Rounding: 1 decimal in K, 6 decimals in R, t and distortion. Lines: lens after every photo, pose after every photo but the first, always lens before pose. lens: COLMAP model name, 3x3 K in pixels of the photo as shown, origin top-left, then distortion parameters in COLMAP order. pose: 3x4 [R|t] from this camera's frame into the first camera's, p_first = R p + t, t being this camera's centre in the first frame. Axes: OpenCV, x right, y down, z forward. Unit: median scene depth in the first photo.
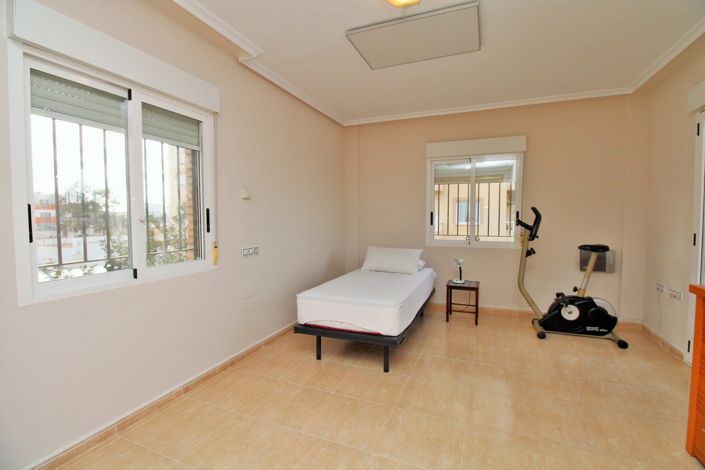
lens RADIAL K [[332.7, 0, 373.7], [0, 332.7, 234.0], [0, 0, 1]] dist [-0.010392, -0.008121]
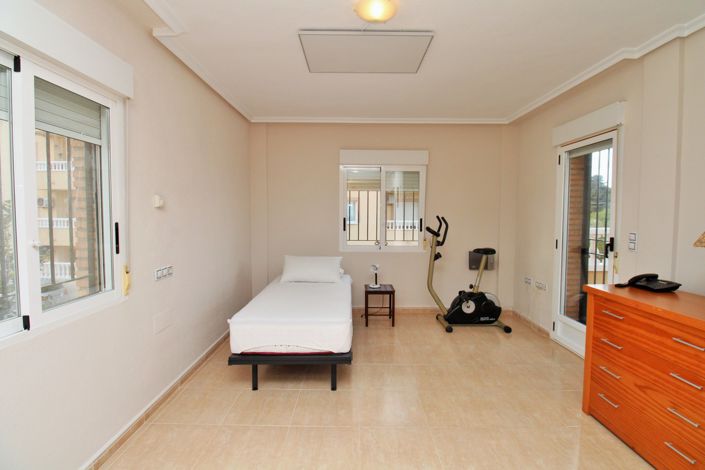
lens RADIAL K [[332.7, 0, 377.1], [0, 332.7, 232.4], [0, 0, 1]] dist [-0.010392, -0.008121]
pose [[0.921907, -0.009508, 0.387295, -0.211944], [0.007807, 0.999952, 0.005967, -0.047661], [-0.387333, -0.002477, 0.921937, 0.060745]]
